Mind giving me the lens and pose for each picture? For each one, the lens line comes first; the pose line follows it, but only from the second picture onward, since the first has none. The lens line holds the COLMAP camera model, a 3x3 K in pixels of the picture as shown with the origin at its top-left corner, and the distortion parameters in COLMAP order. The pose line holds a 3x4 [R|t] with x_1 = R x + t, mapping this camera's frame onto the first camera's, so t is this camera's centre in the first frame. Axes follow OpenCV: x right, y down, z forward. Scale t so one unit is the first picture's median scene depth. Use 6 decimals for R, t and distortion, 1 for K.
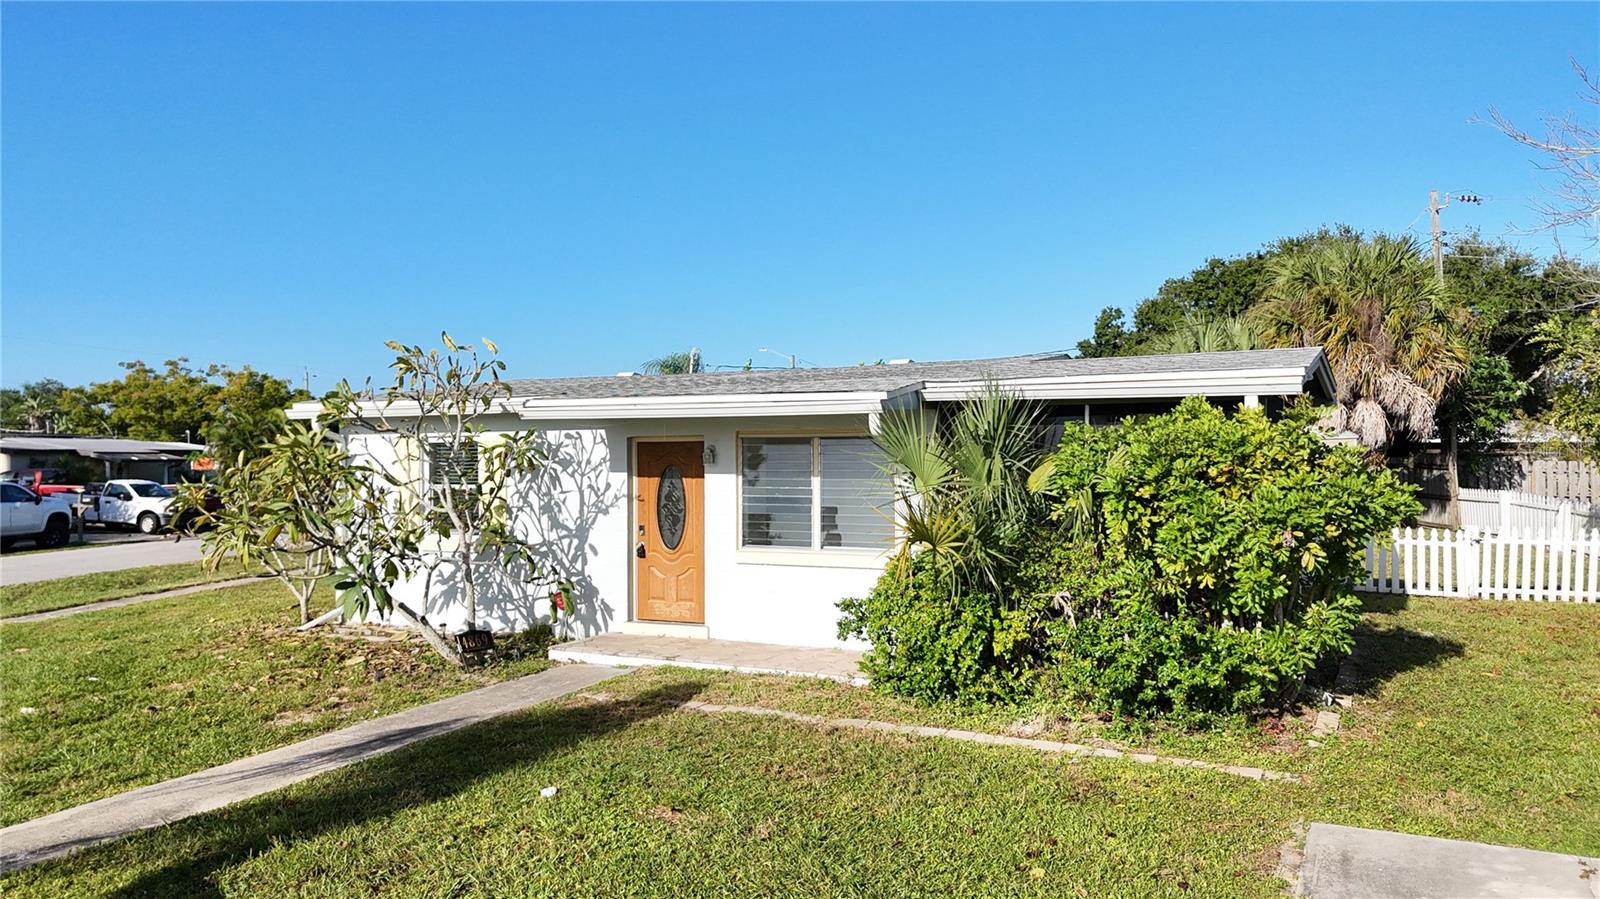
lens RADIAL K [[1124.3, 0, 800.0], [0, 1124.3, 449.5], [0, 0, 1]] dist [0.025337, -0.001227]
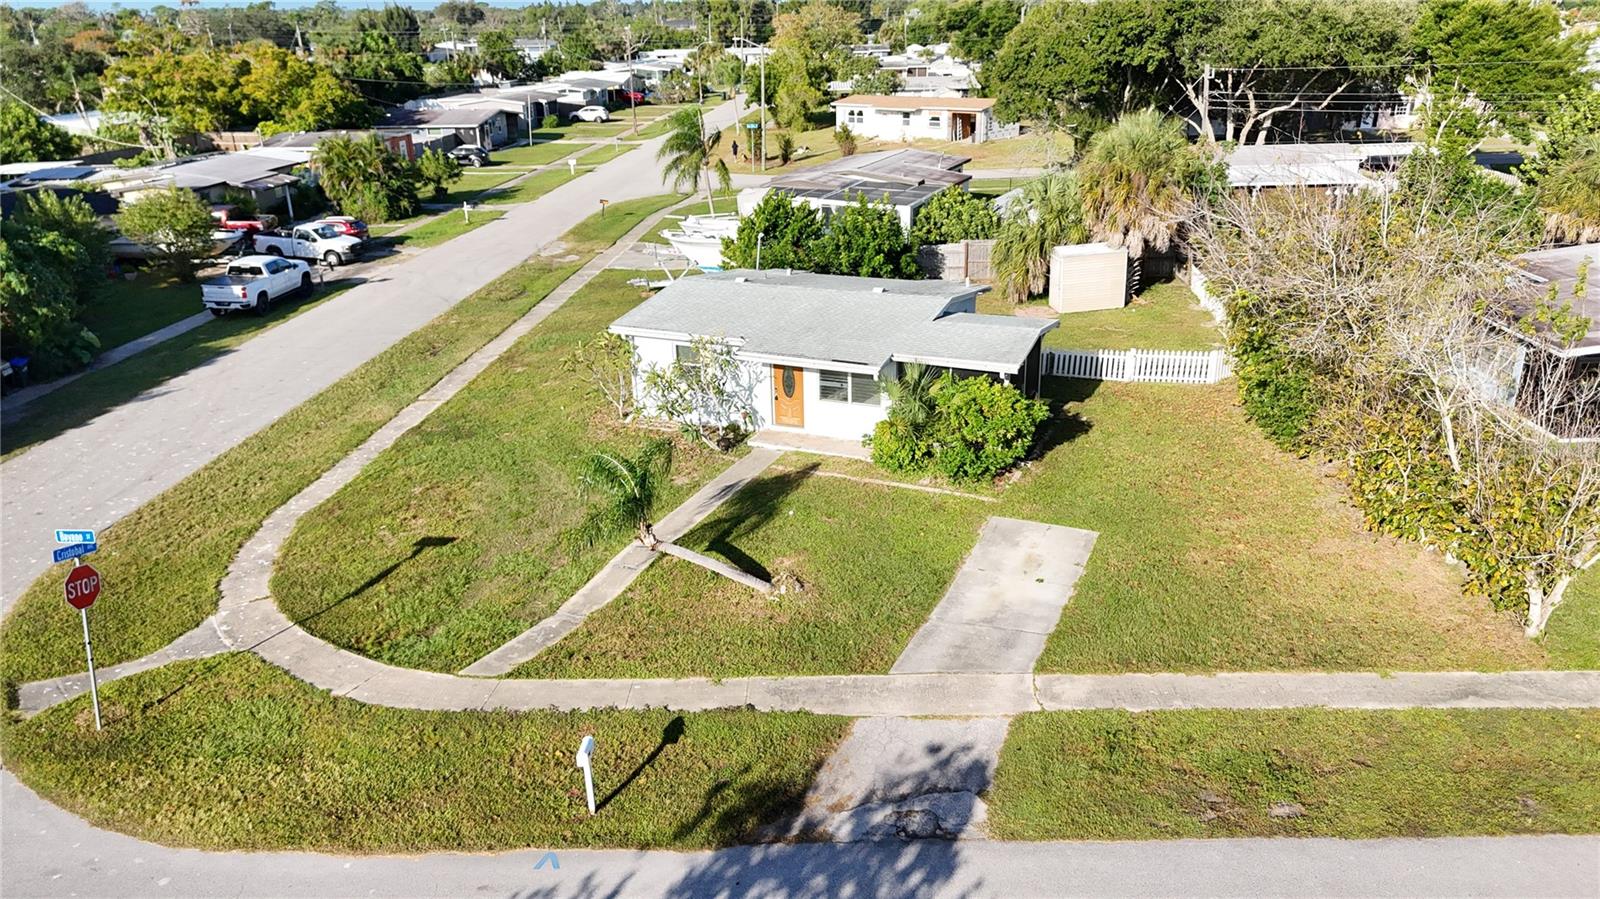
lens RADIAL K [[1124.3, 0, 800.0], [0, 1124.3, 449.5], [0, 0, 1]] dist [0.025337, -0.001227]
pose [[0.998151, -0.035310, 0.049476, -0.215000], [0.014109, 0.926329, 0.376452, -0.732688], [-0.059124, -0.375058, 0.925114, -1.332365]]
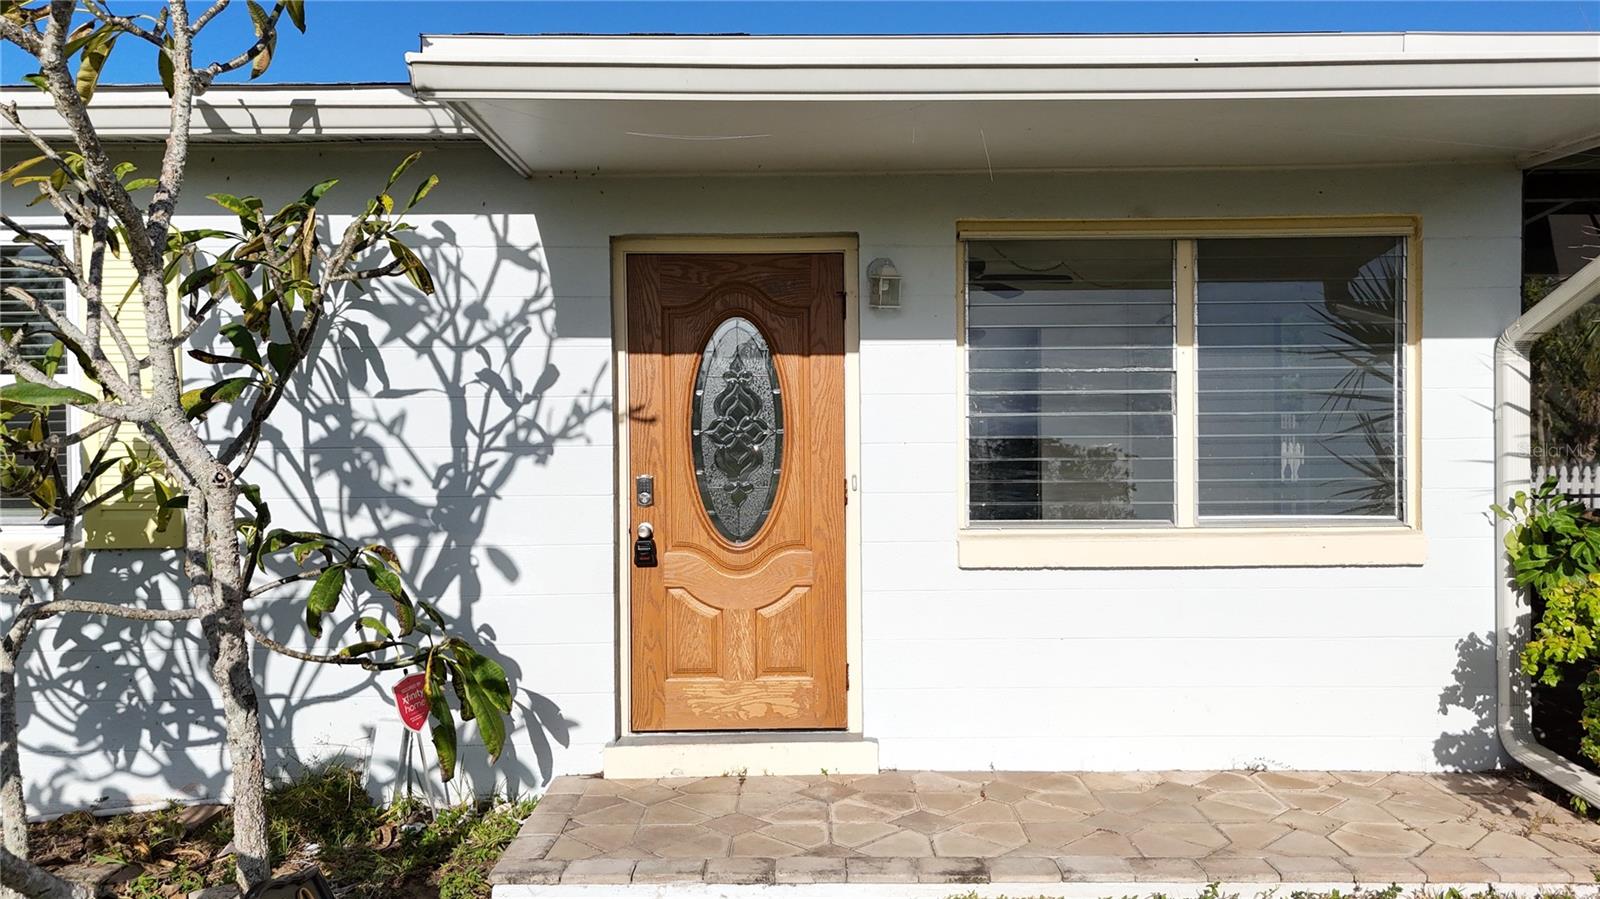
lens RADIAL K [[931.4, 0, 798.0], [0, 931.4, 422.7], [0, 0, 1]] dist [0.000692, 0.000702]
pose [[0.886918, 0.002046, 0.461923, -0.238562], [0.003474, 0.999932, -0.011100, 0.051335], [-0.461914, 0.011449, 0.886851, 0.698290]]
